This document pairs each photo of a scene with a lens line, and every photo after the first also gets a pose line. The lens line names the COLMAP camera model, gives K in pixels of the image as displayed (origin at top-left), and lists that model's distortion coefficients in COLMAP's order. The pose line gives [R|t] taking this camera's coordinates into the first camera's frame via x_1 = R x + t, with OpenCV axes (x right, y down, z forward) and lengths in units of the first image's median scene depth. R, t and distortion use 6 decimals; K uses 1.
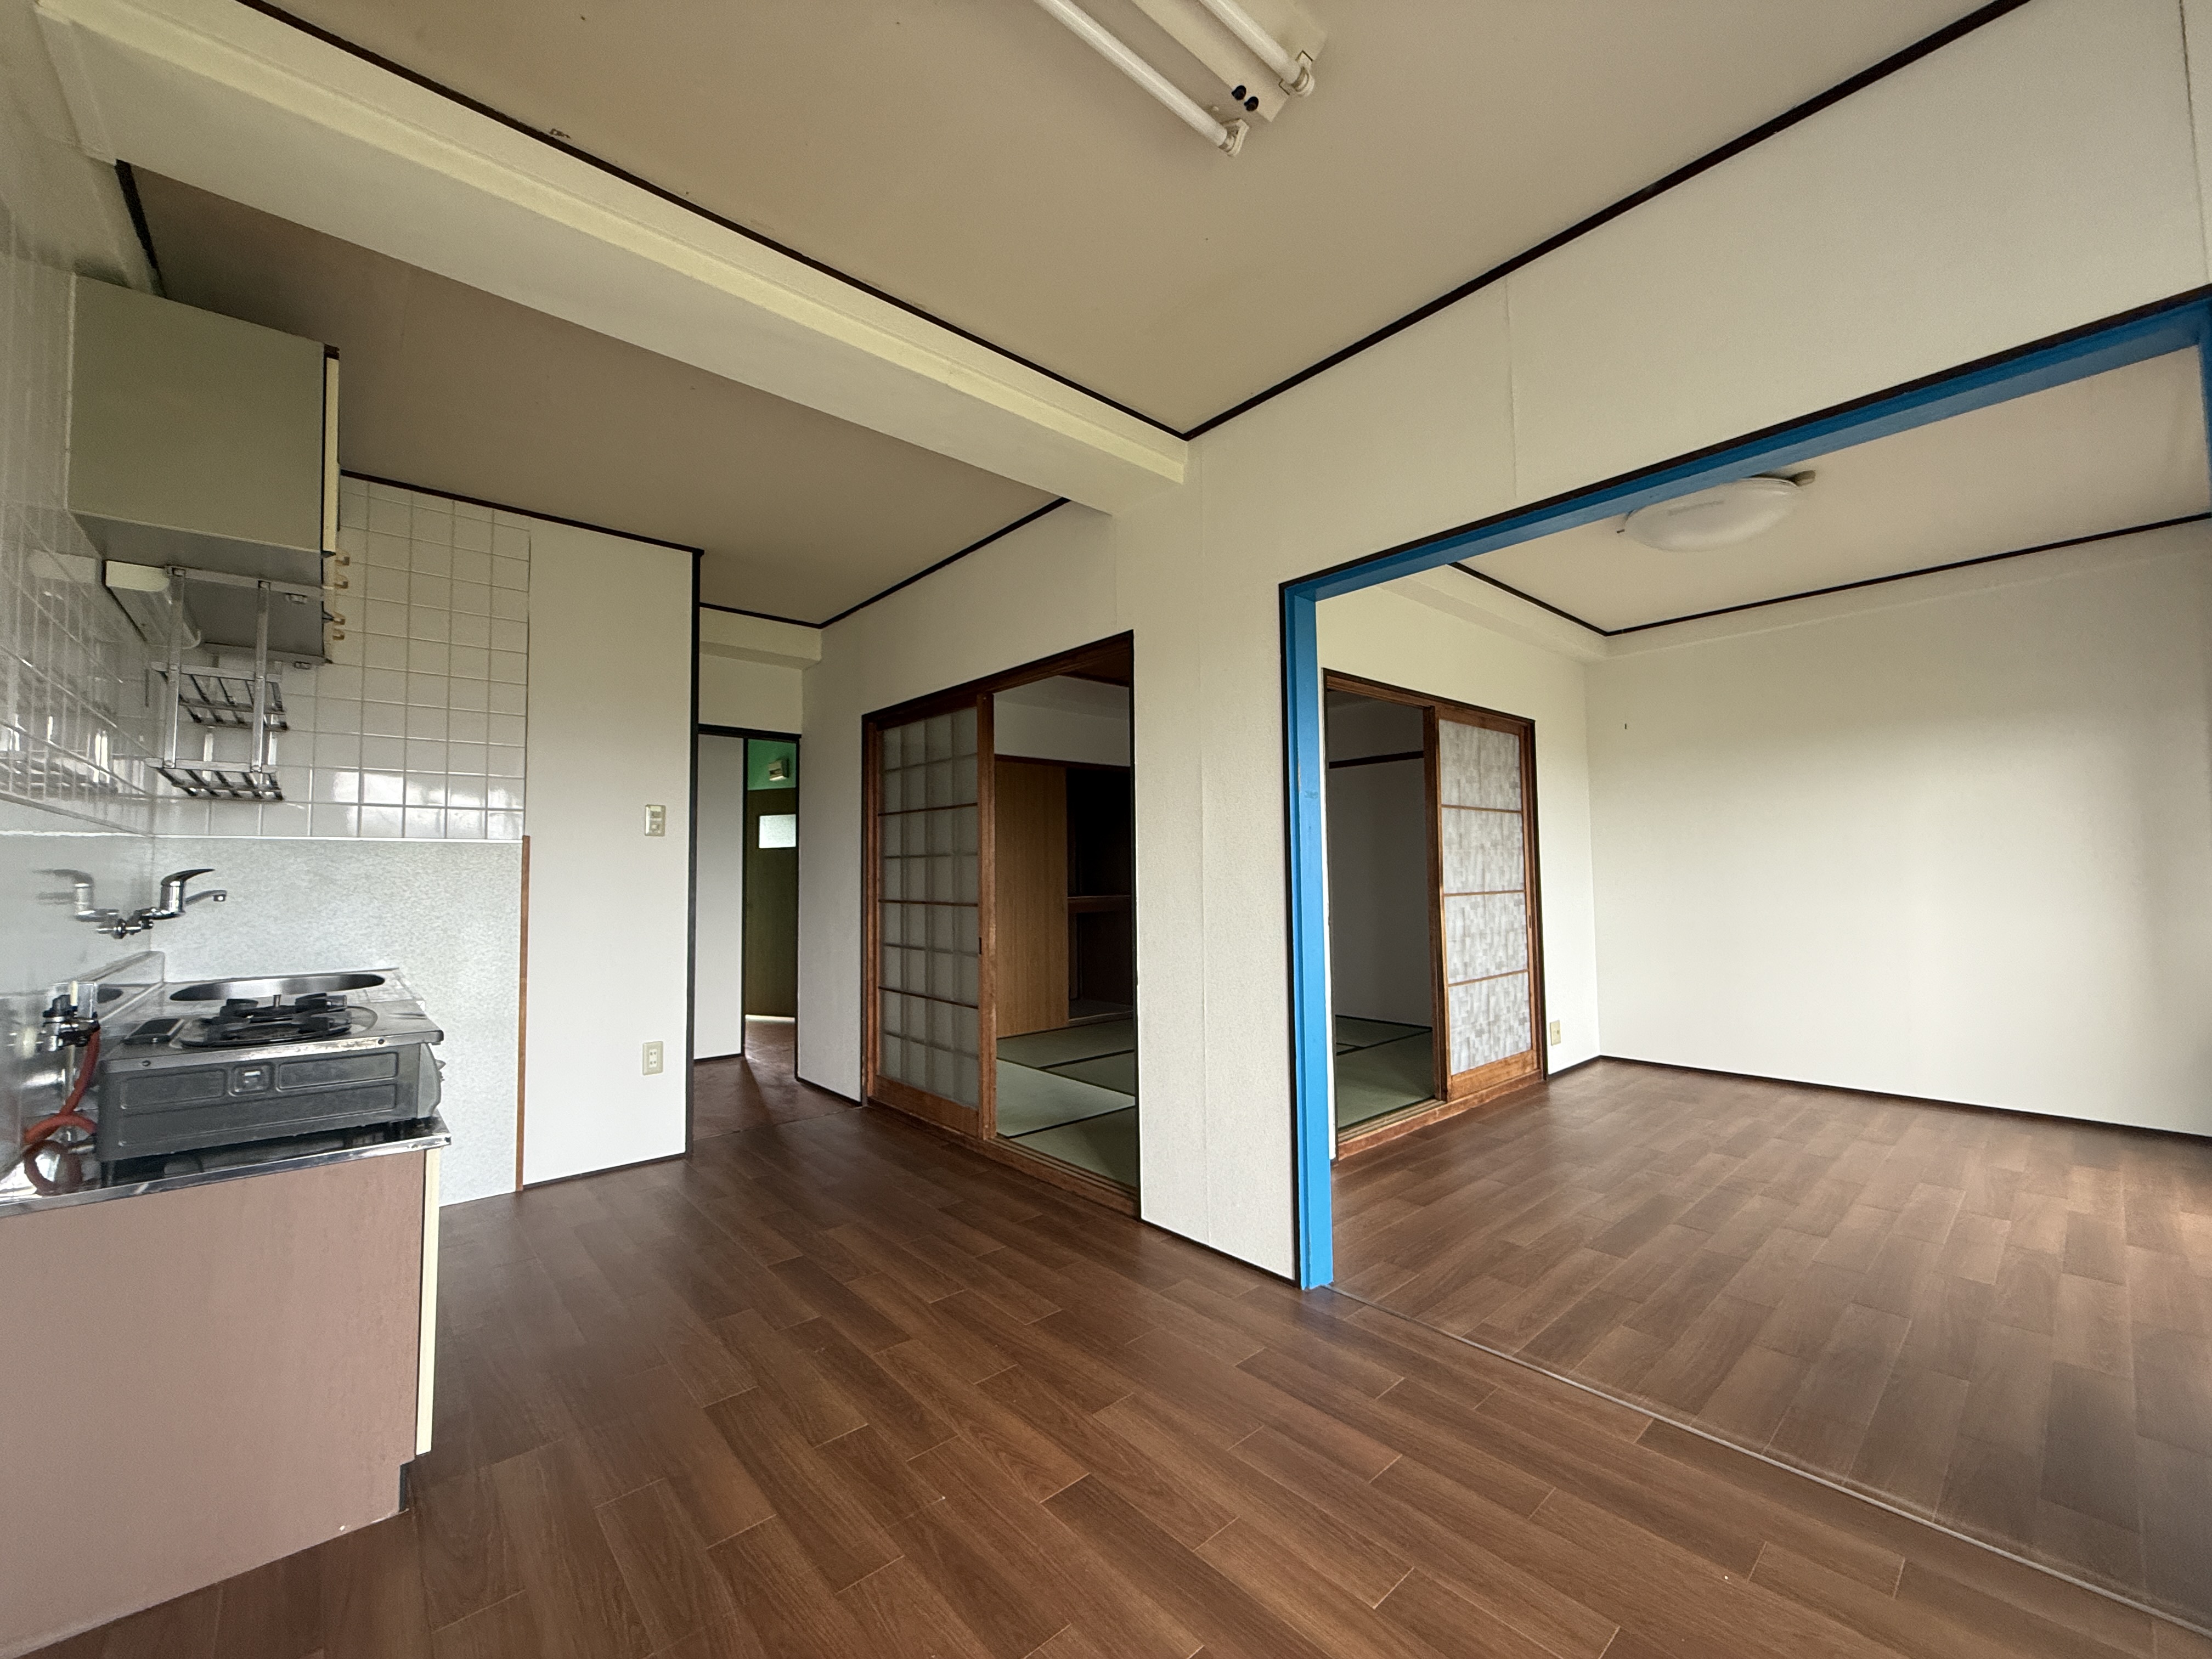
lens RADIAL K [[877.1, 0, 1100.3], [0, 877.1, 828.0], [0, 0, 1]] dist [-0.000920, -0.000118]
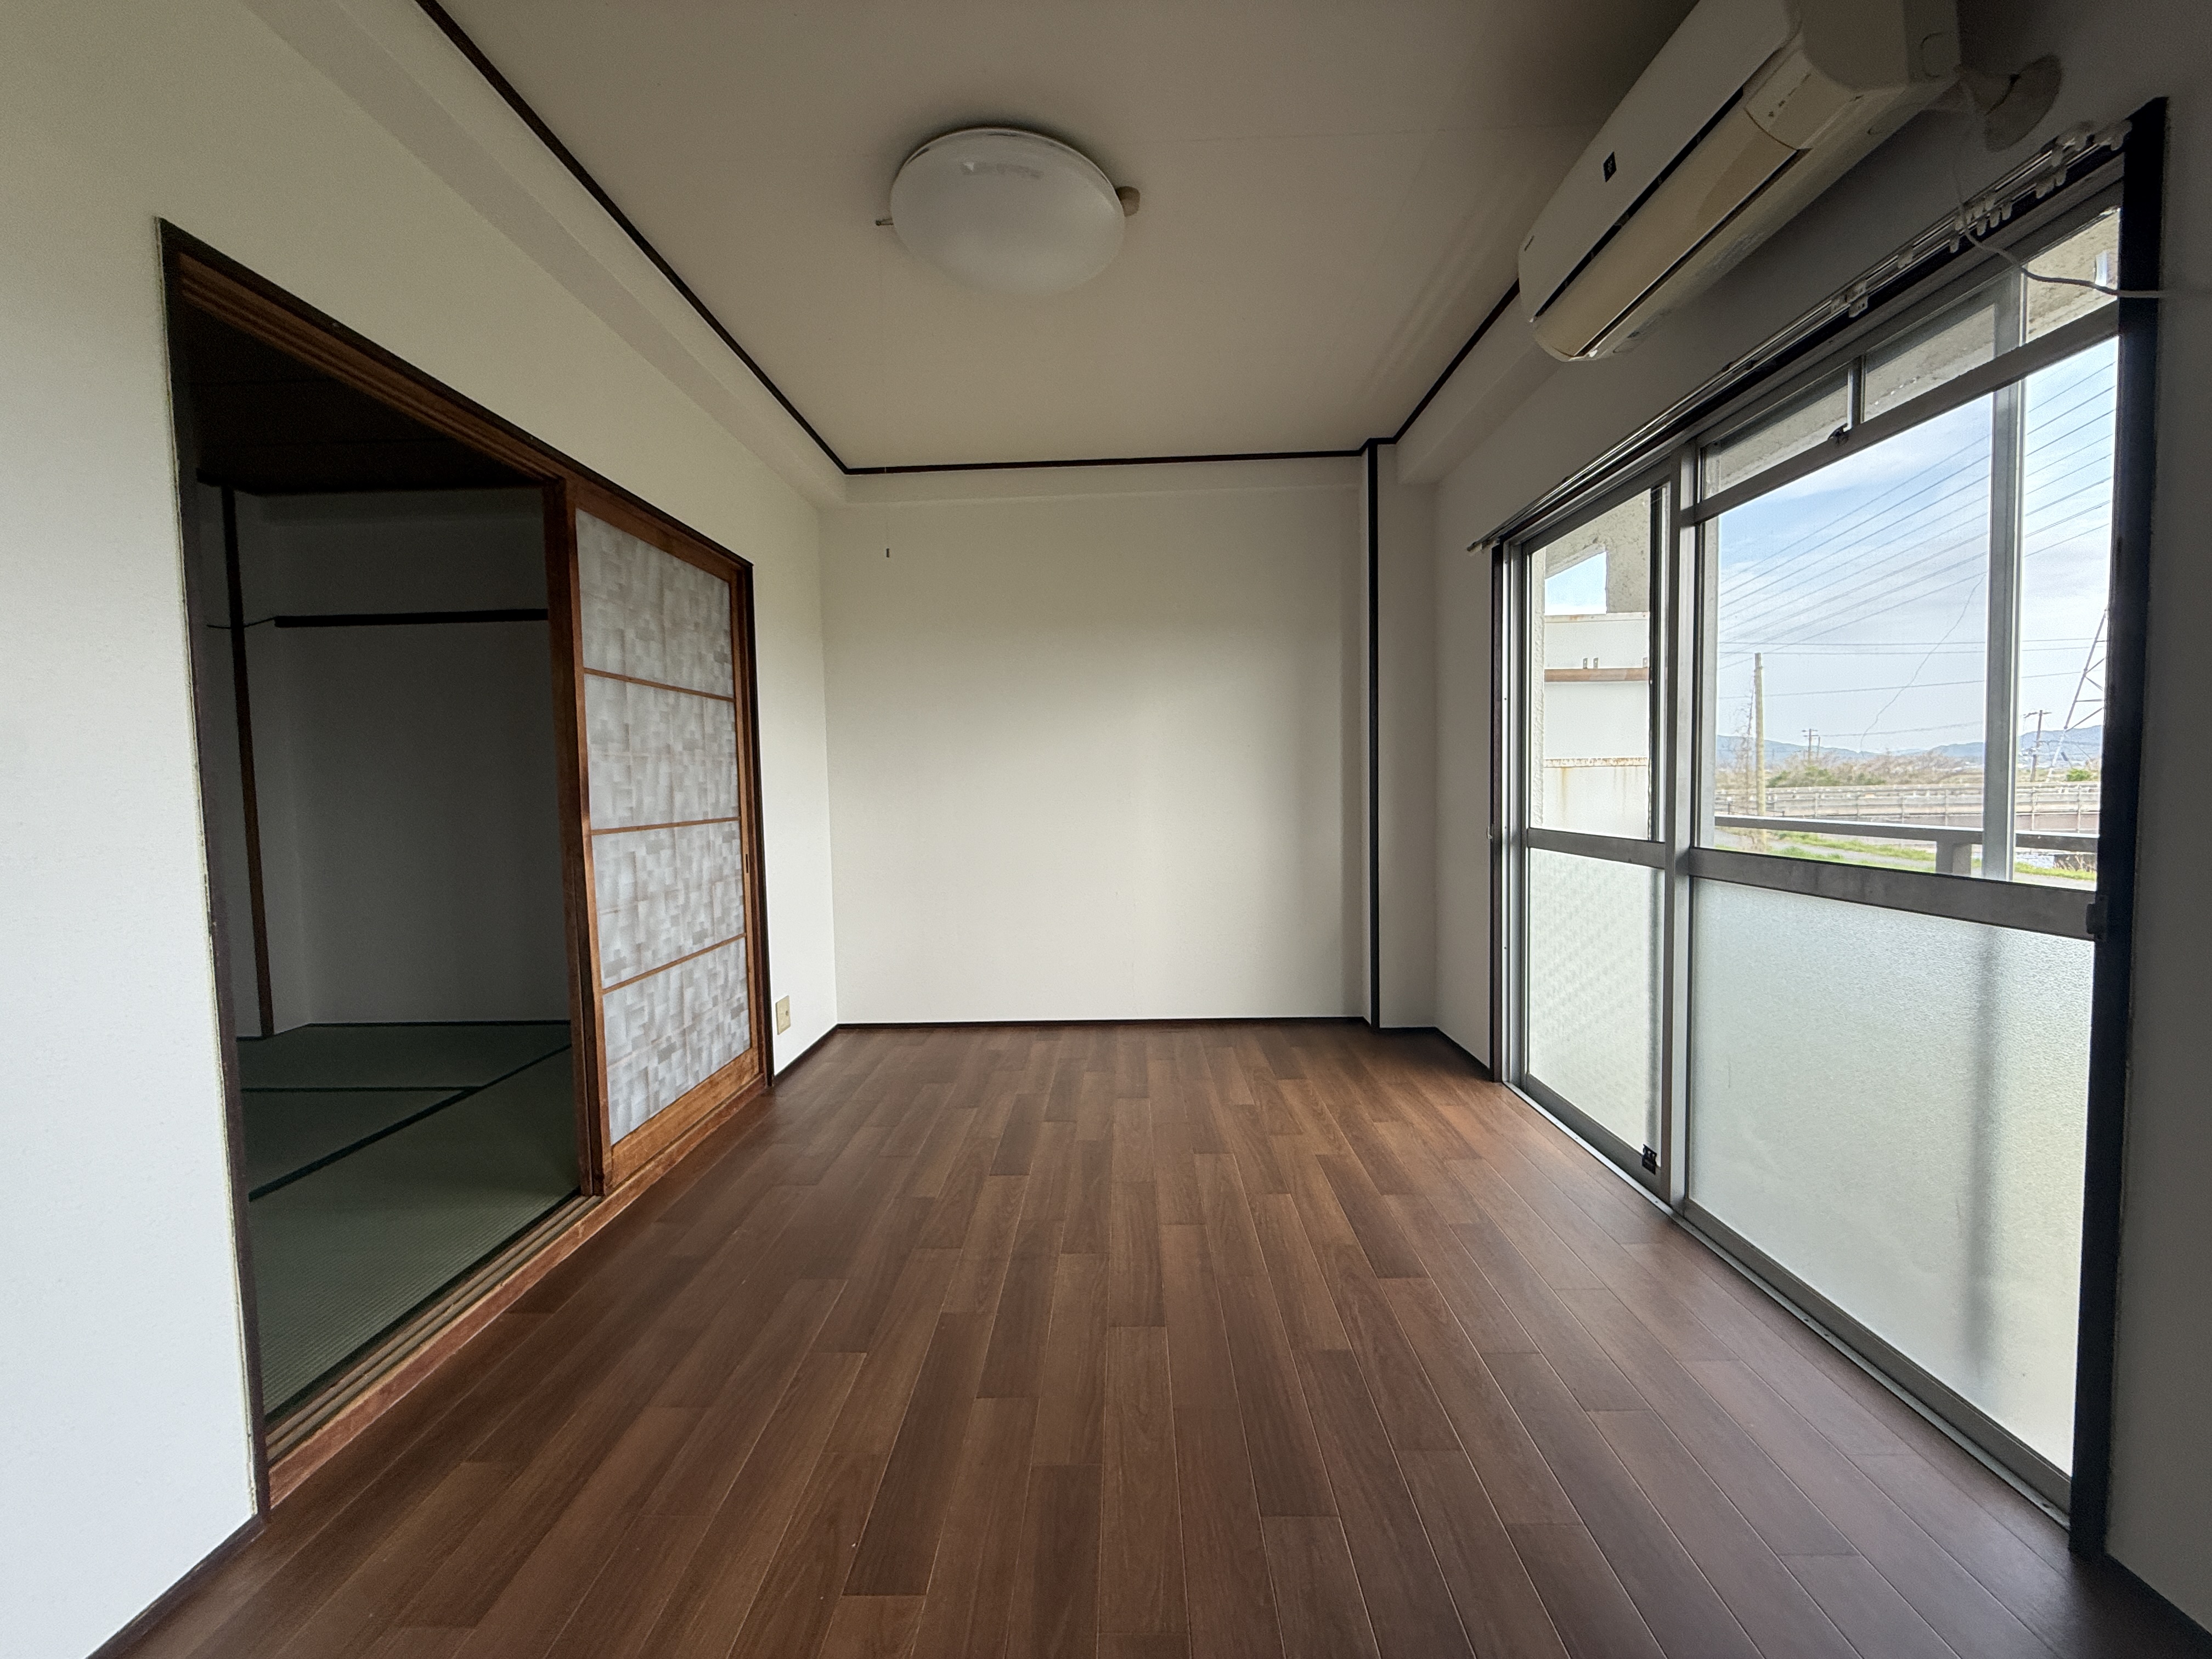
lens RADIAL K [[877.1, 0, 1100.3], [0, 877.1, 828.0], [0, 0, 1]] dist [-0.000920, -0.000118]
pose [[0.679304, -0.041689, 0.732672, 0.194420], [-0.023483, 0.996639, 0.078482, 0.021356], [-0.733482, -0.070518, 0.676041, 0.370565]]
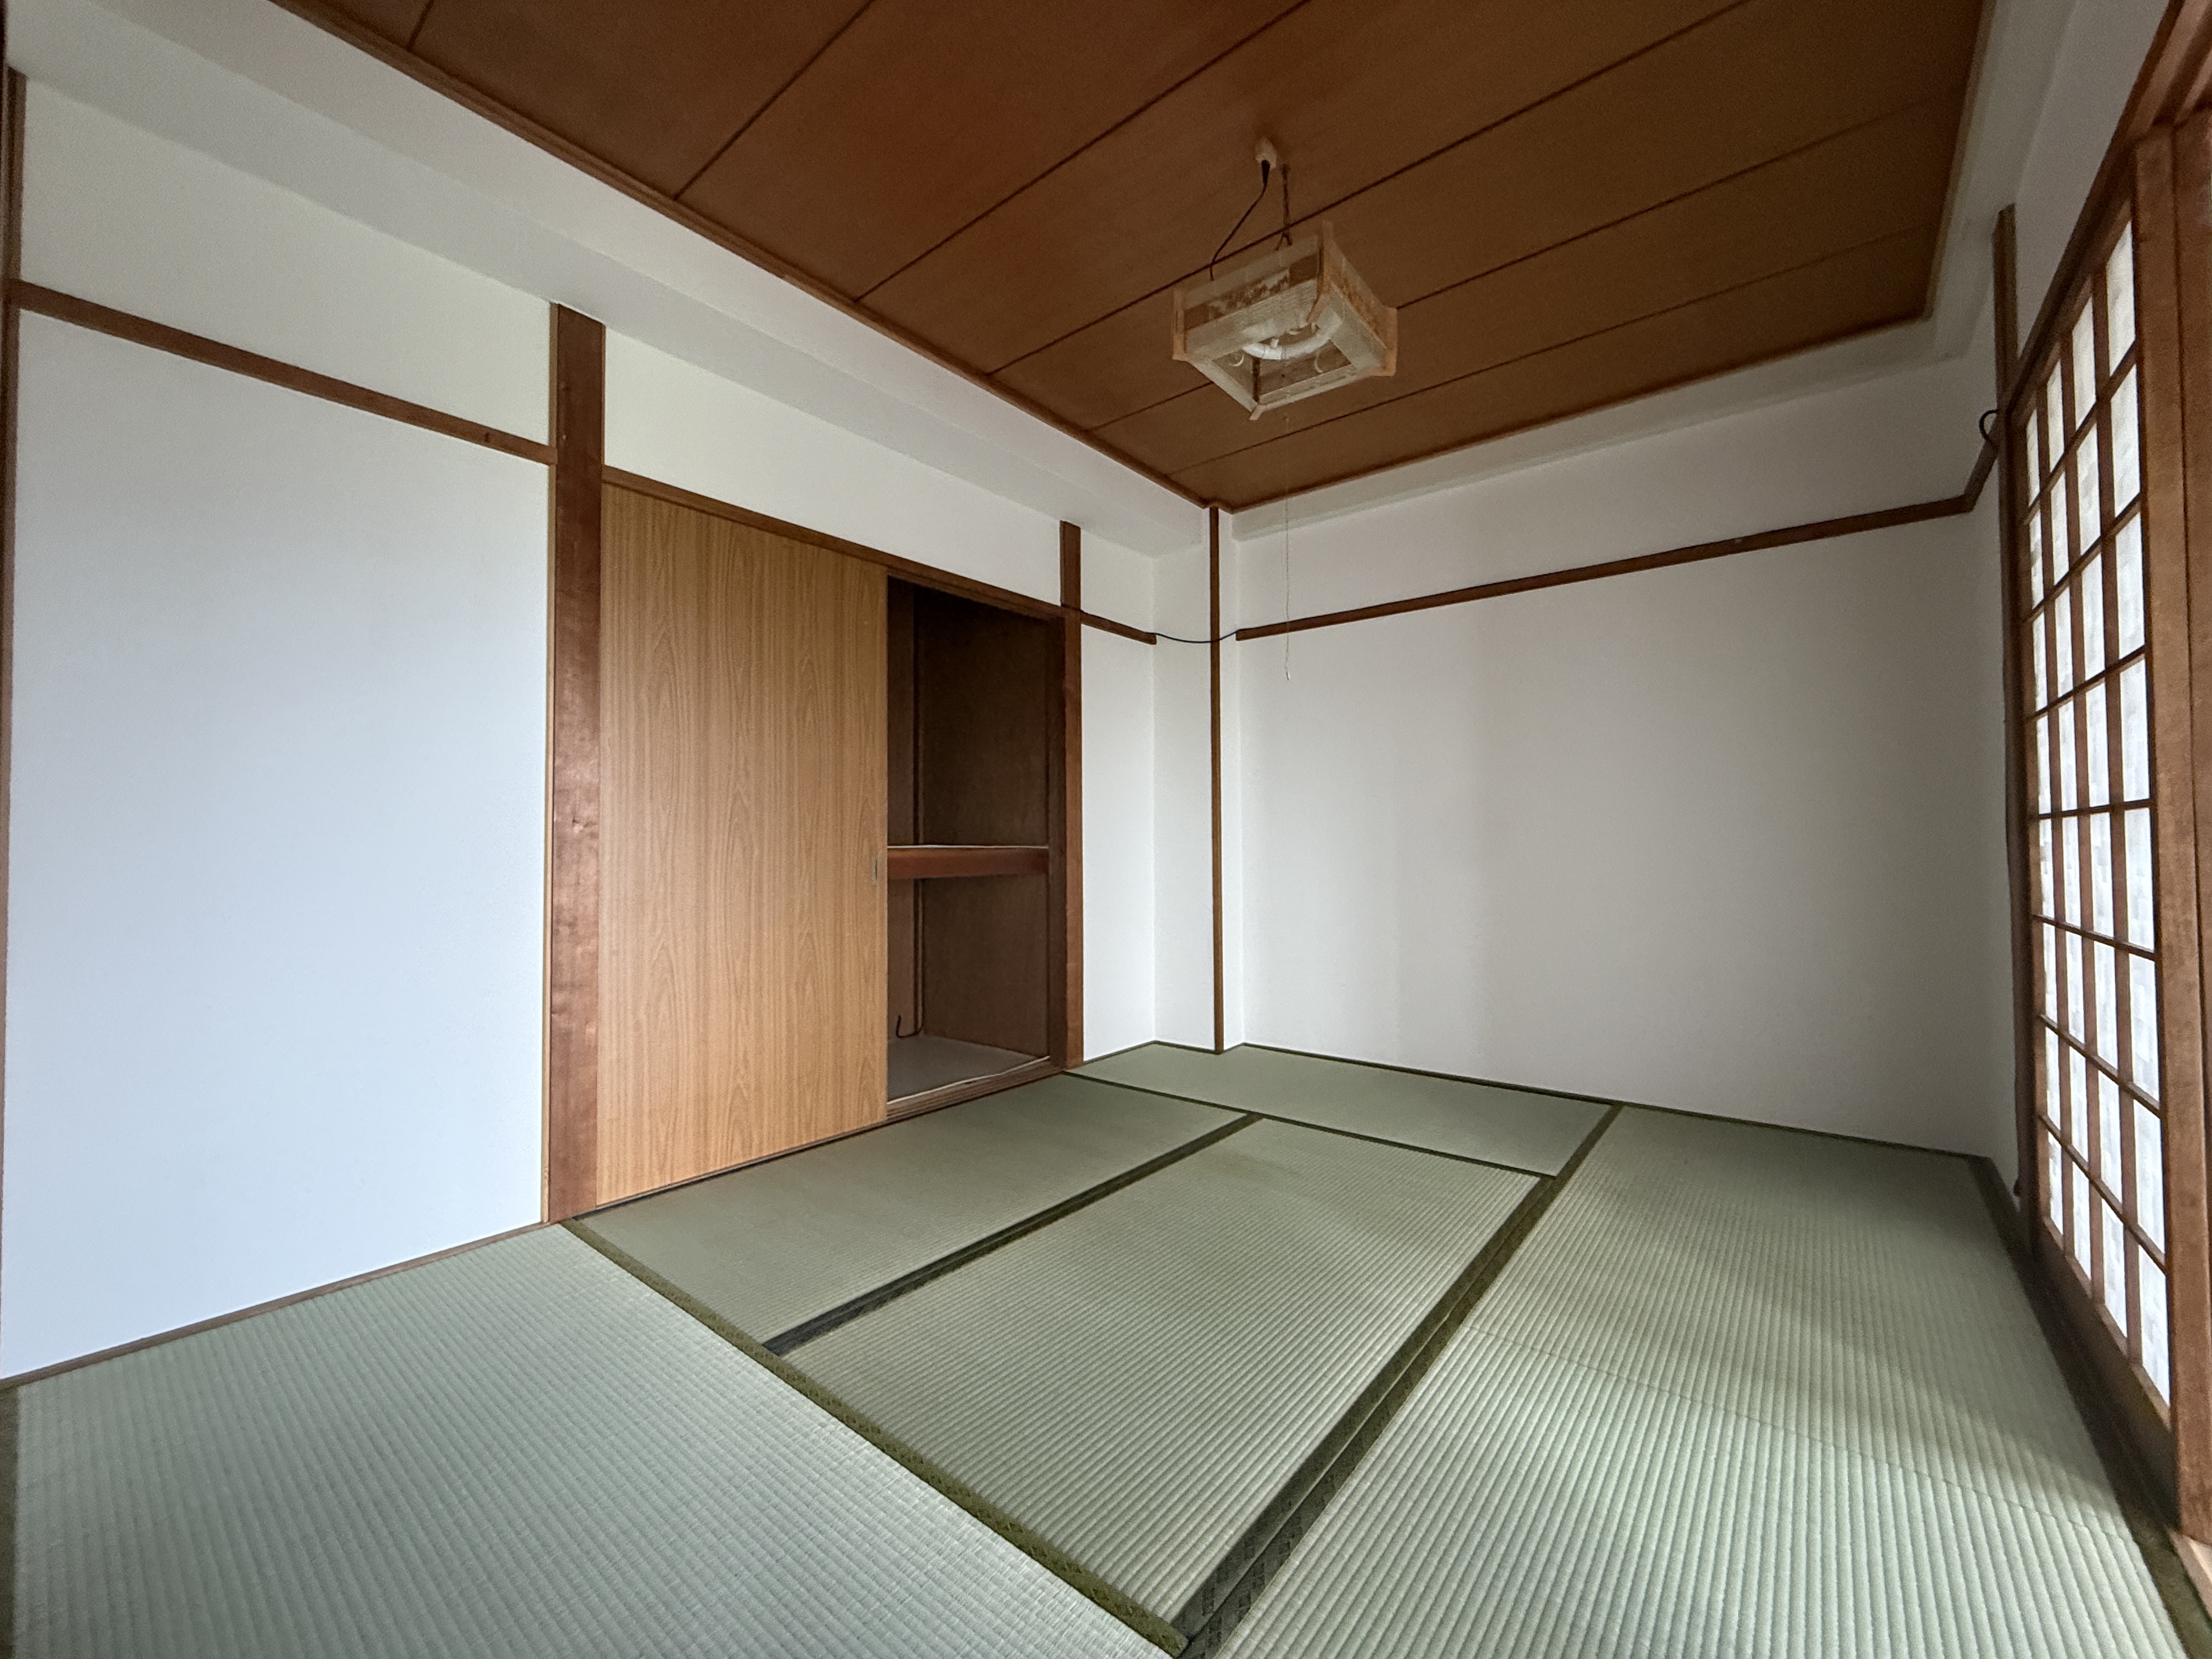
lens RADIAL K [[877.1, 0, 1100.3], [0, 877.1, 828.0], [0, 0, 1]] dist [-0.000920, -0.000118]
pose [[0.986179, 0.010832, 0.165332, -0.003469], [-0.015948, 0.999433, 0.029645, 0.076937], [-0.164917, -0.031872, 0.985792, 0.742215]]
